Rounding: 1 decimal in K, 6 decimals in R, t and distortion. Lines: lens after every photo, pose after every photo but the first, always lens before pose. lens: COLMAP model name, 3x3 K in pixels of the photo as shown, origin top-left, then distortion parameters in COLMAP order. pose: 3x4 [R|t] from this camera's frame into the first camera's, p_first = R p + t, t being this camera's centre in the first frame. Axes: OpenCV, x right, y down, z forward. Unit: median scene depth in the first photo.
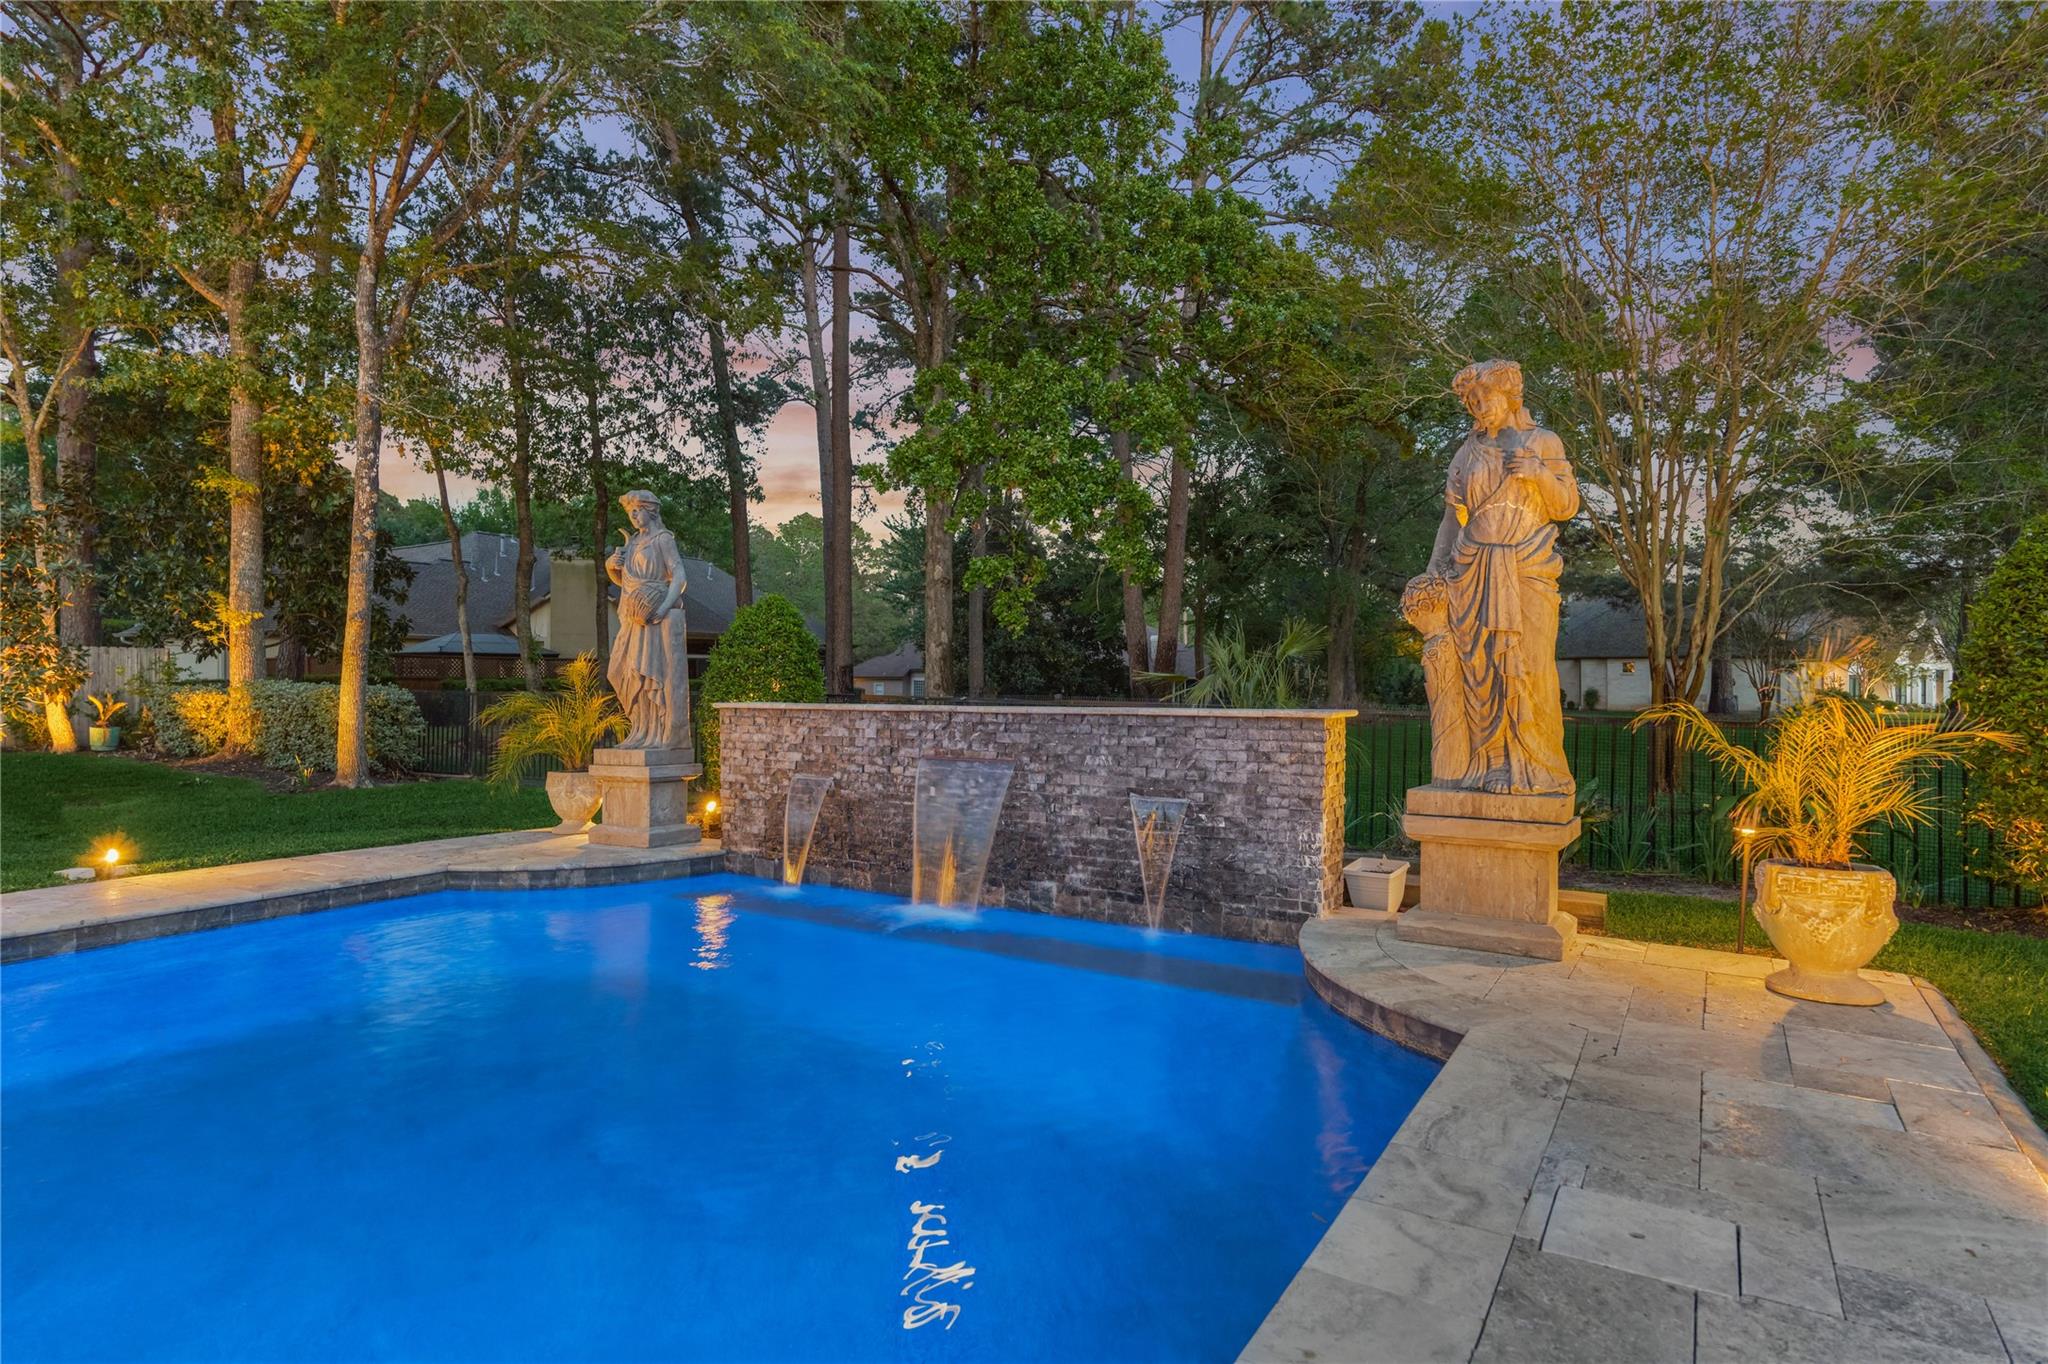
lens RADIAL K [[1115.8, 0, 1024.5], [0, 1115.8, 685.6], [0, 0, 1]] dist [-0.007370, 0.000460]
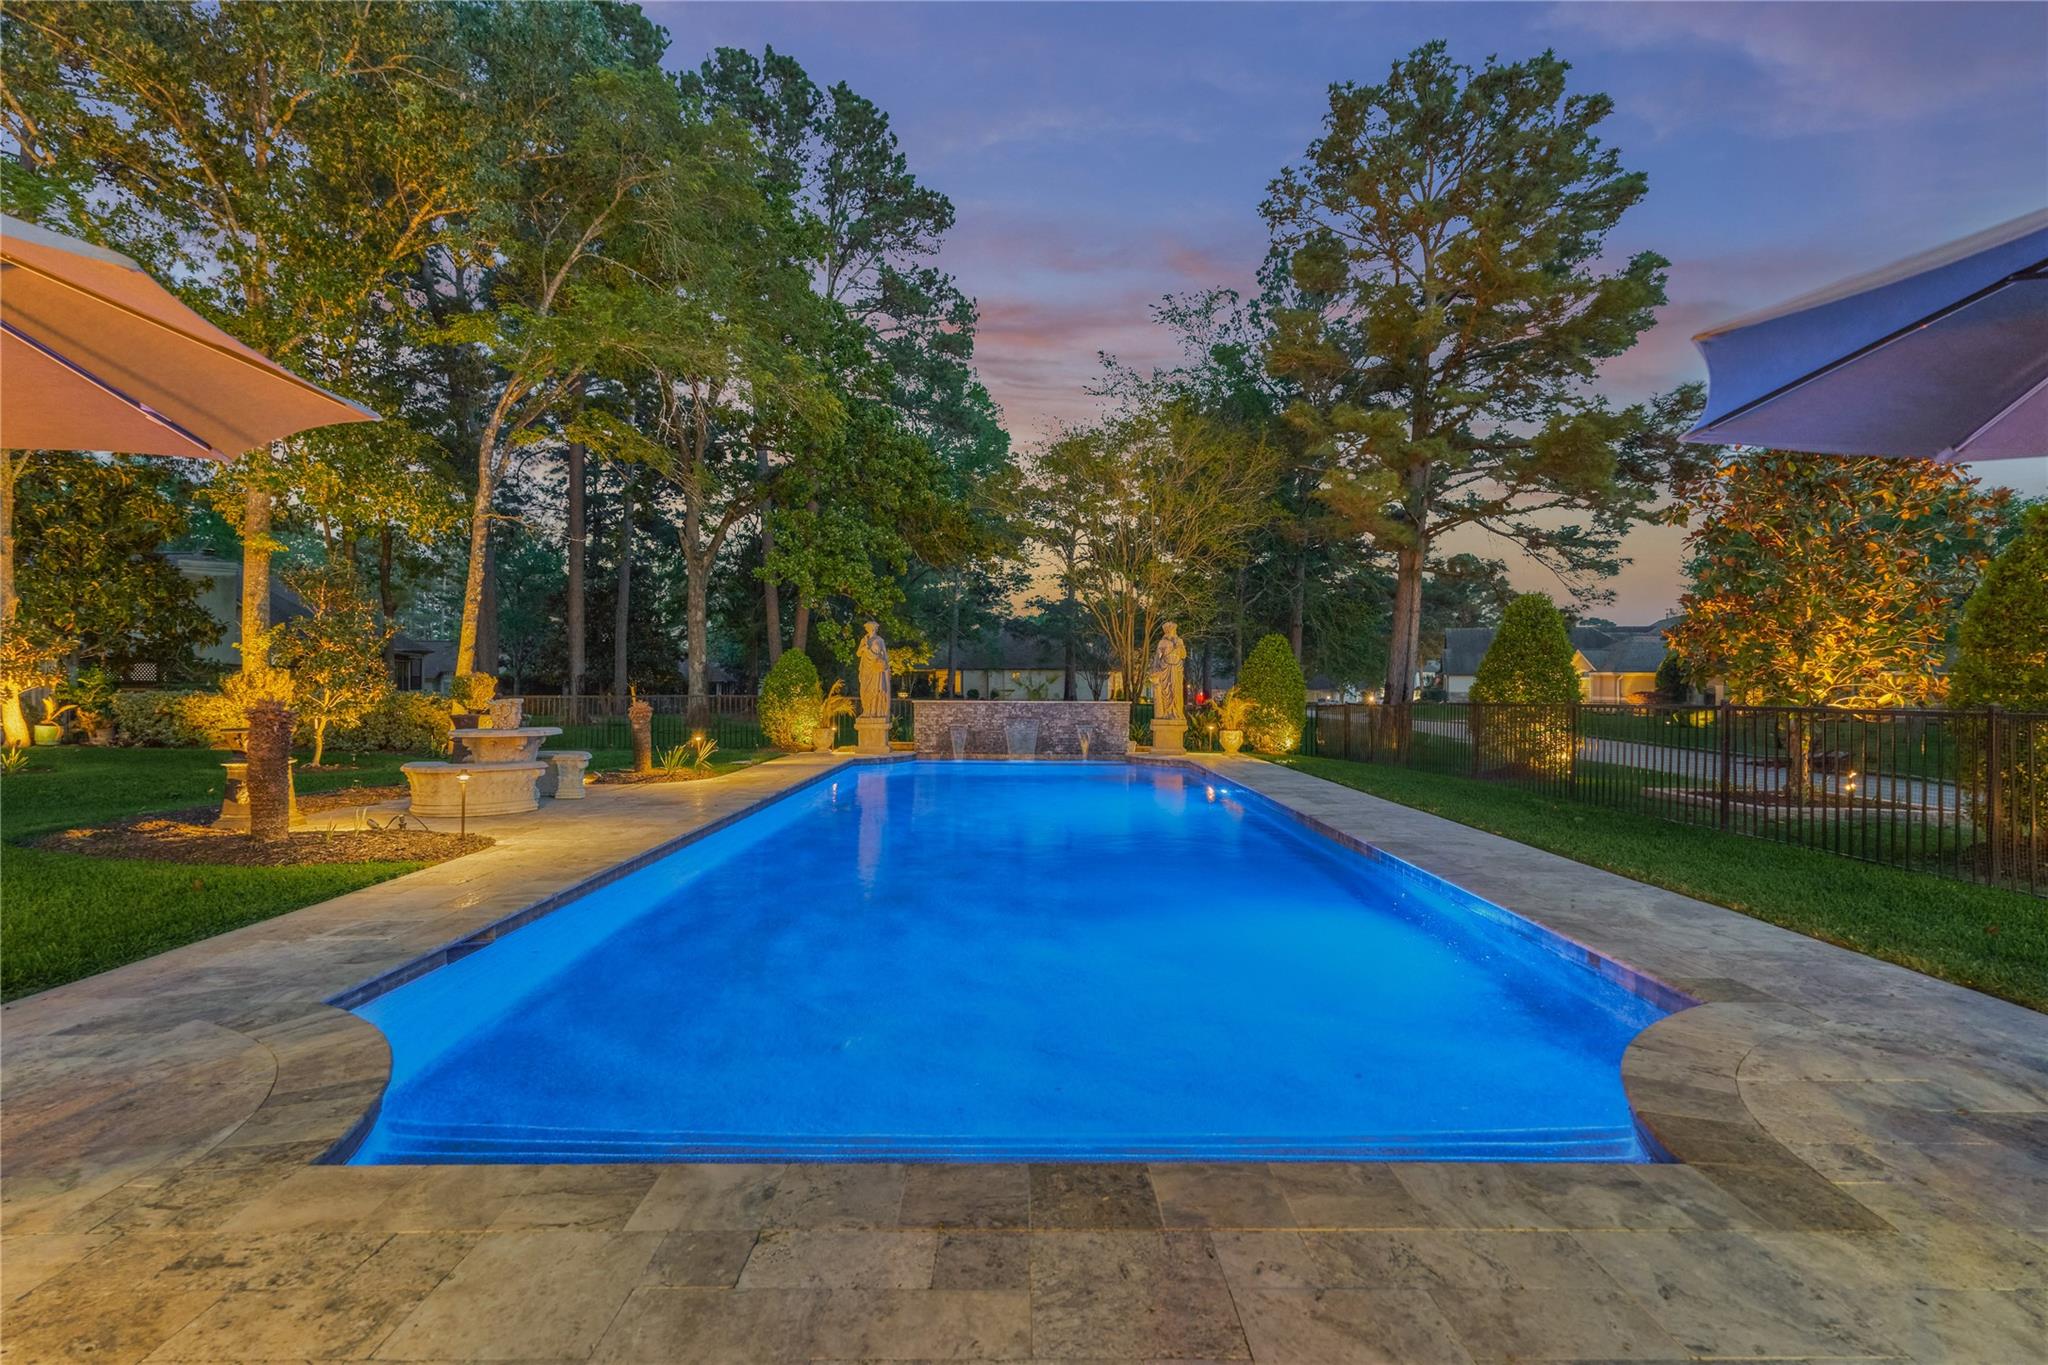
lens RADIAL K [[996.8, 0, 1023.2], [0, 996.8, 683.4], [0, 0, 1]] dist [-0.000737, -0.000058]
pose [[0.846280, 0.002740, 0.532731, -1.605552], [-0.002285, 0.999996, -0.001513, -0.029933], [-0.532733, 0.000063, 0.846283, -1.500550]]
